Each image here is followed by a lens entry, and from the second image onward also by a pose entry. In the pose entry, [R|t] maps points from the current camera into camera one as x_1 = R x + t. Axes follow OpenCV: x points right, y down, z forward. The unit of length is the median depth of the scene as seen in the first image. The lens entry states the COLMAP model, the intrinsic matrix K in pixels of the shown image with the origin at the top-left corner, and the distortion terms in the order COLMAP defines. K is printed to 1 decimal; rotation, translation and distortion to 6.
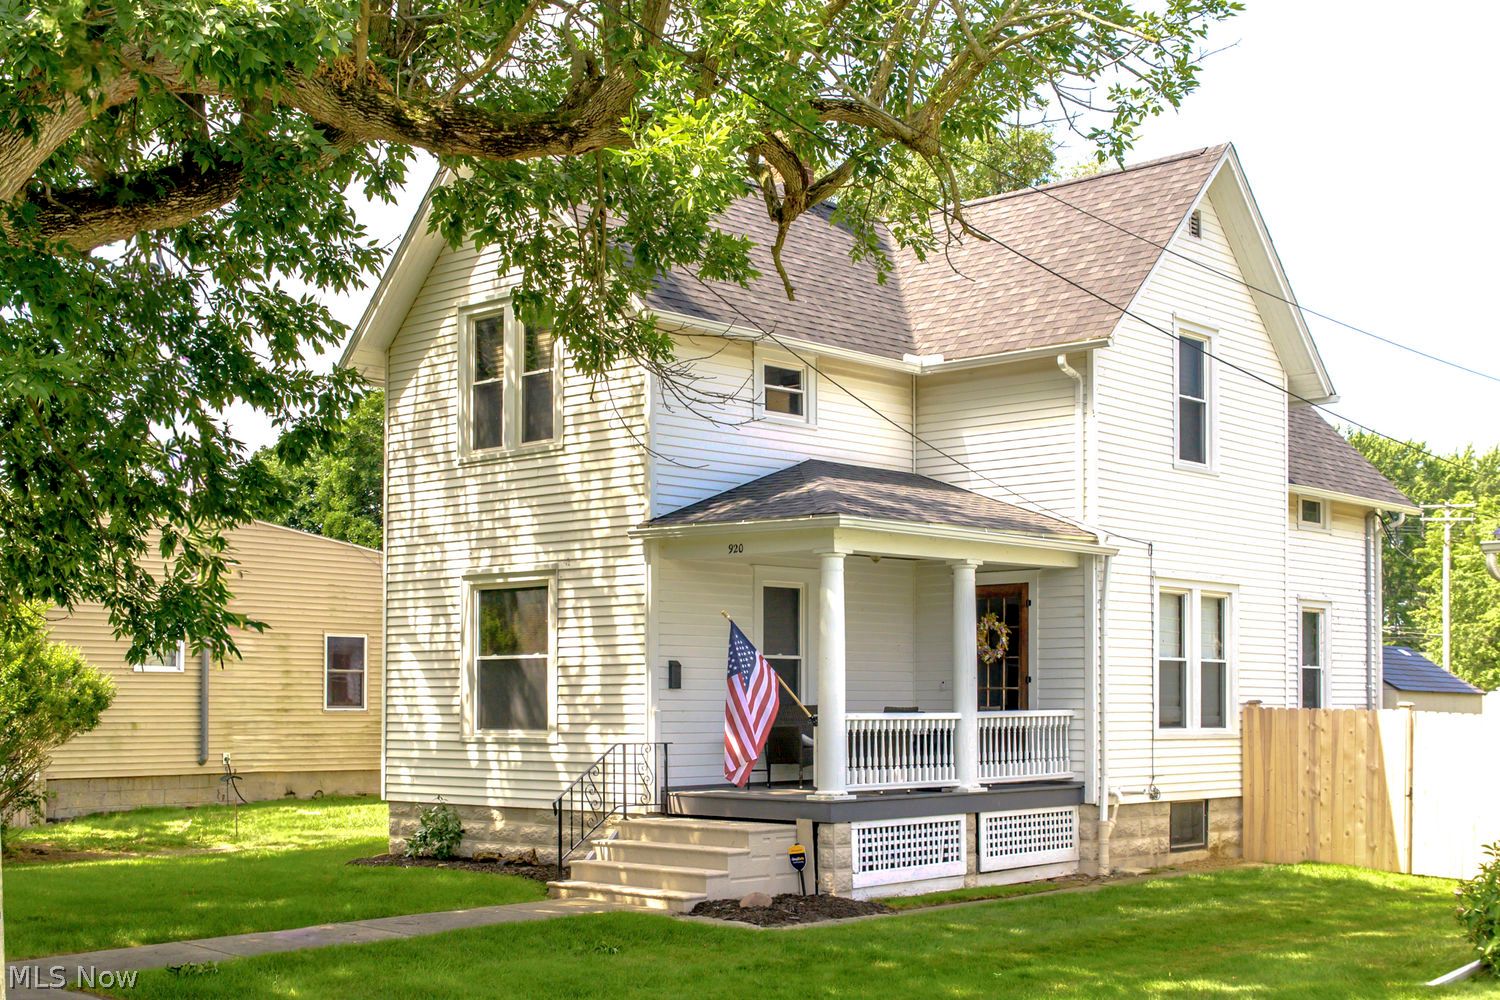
lens RADIAL K [[1953.8, 0, 815.3], [0, 1953.8, 530.3], [0, 0, 1]] dist [-0.015370, 0.000000]
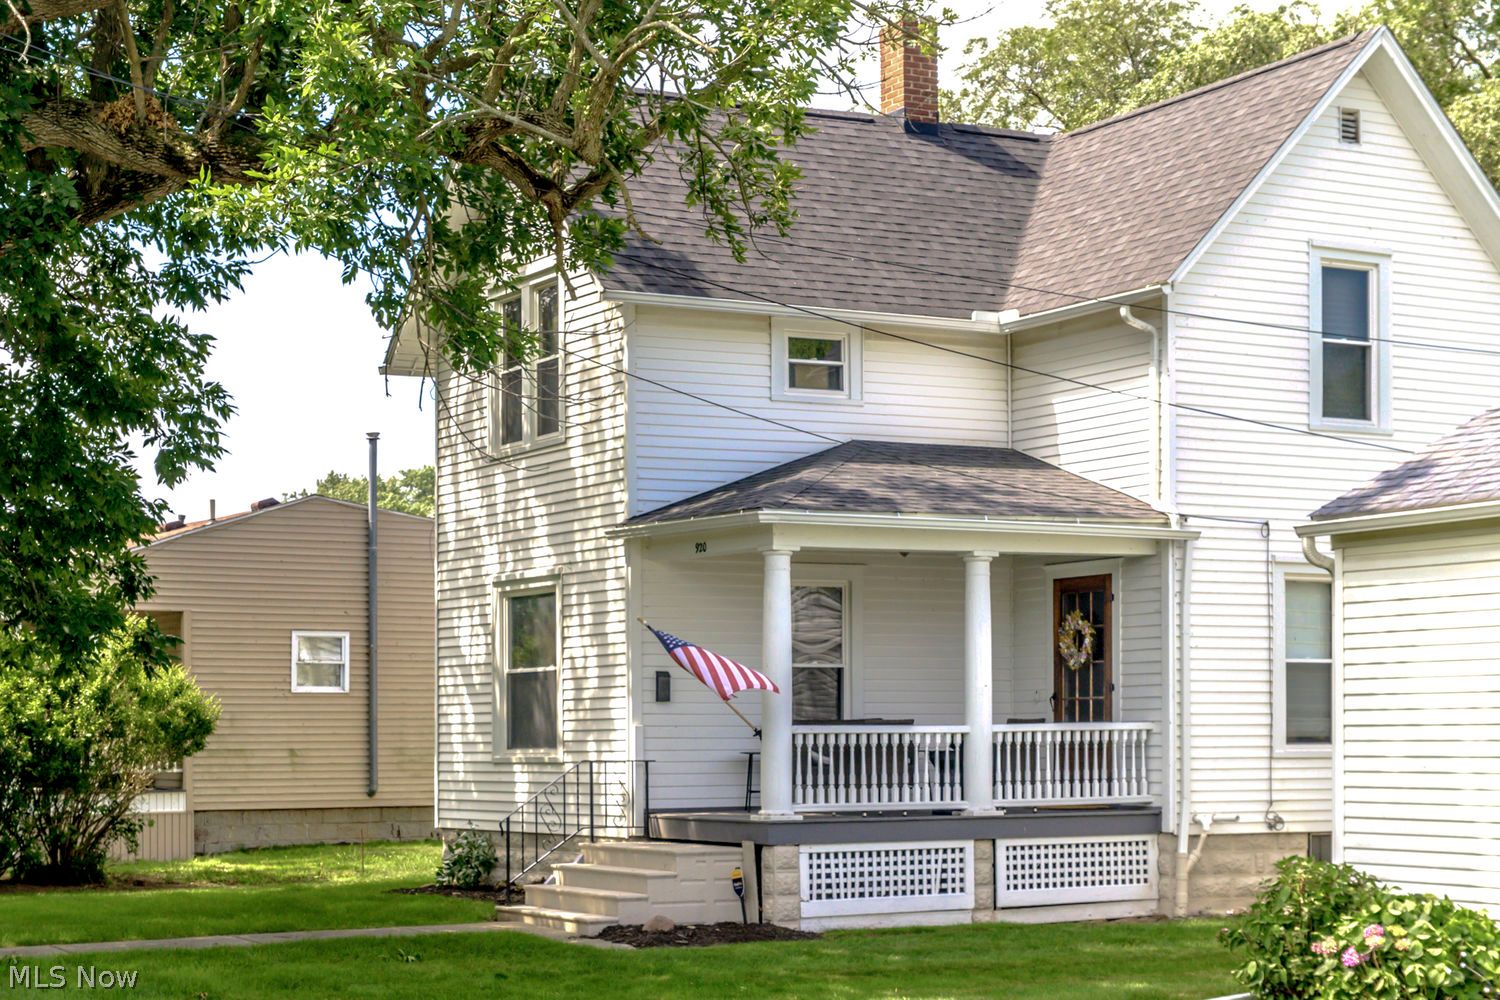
lens RADIAL K [[2800.9, 0, 754.2], [0, 2800.9, 488.3], [0, 0, 1]] dist [-0.011651, 0.000000]
pose [[0.945304, -0.035430, -0.324261, 0.370537], [0.035170, 0.999359, -0.006666, -0.007892], [0.324289, -0.005103, 0.945944, -0.210094]]
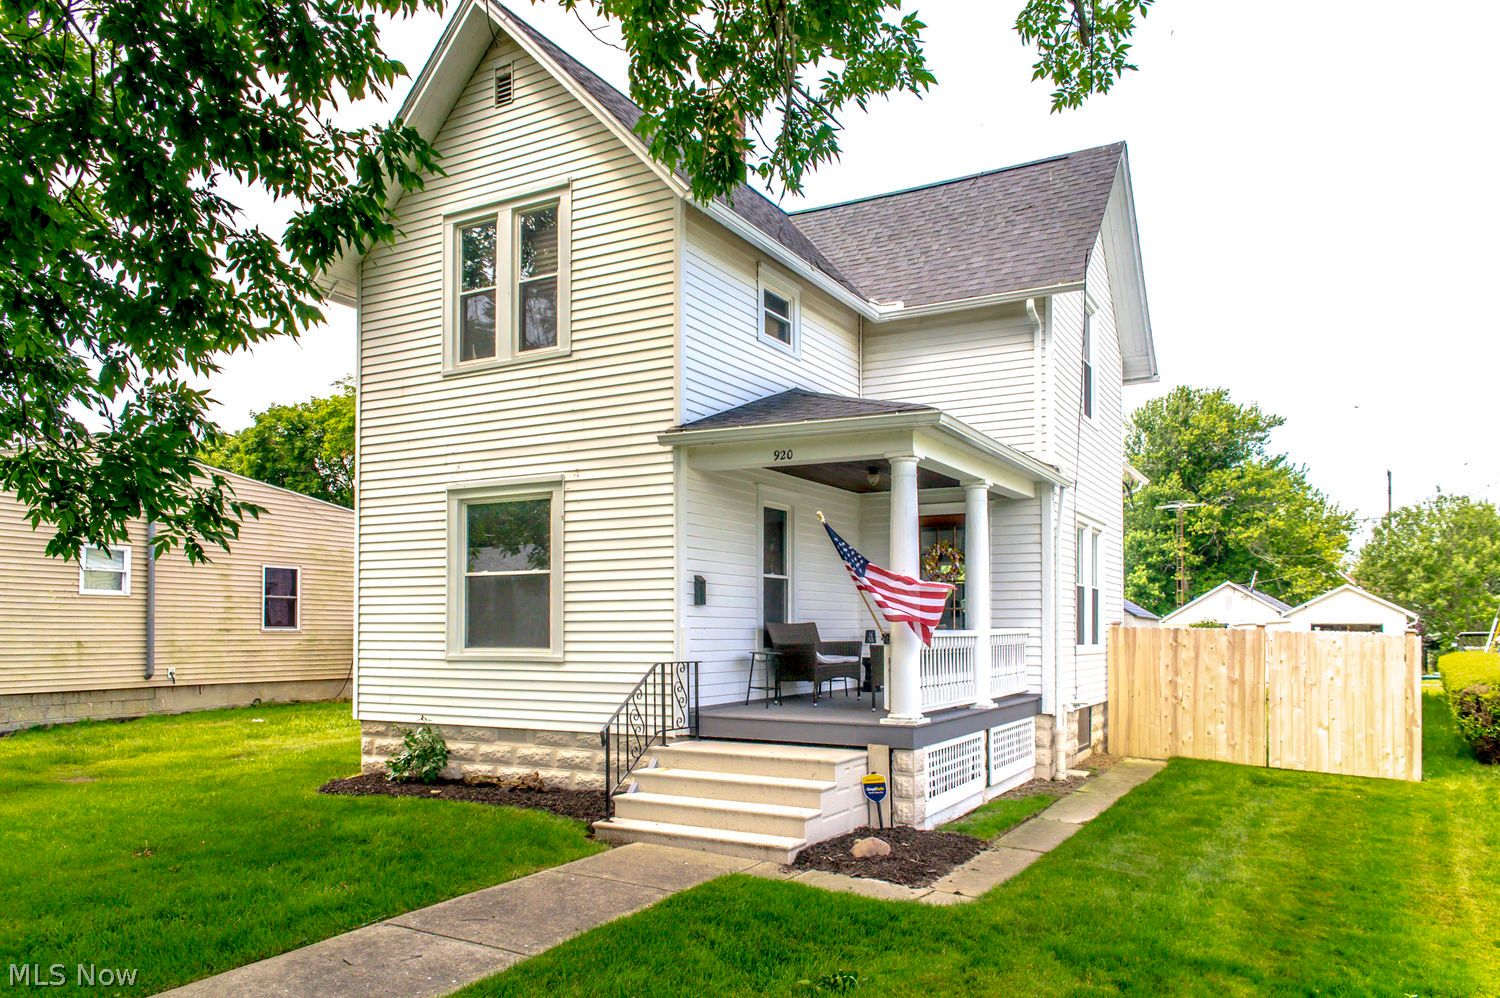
lens RADIAL K [[1100.4, 0, 760.8], [0, 1100.4, 576.6], [0, 0, 1]] dist [0.004330, 0.011122]
pose [[0.977928, 0.010930, 0.208658, -0.144946], [-0.019386, 0.999070, 0.038527, 0.042838], [-0.208042, -0.041721, 0.977230, 0.436663]]
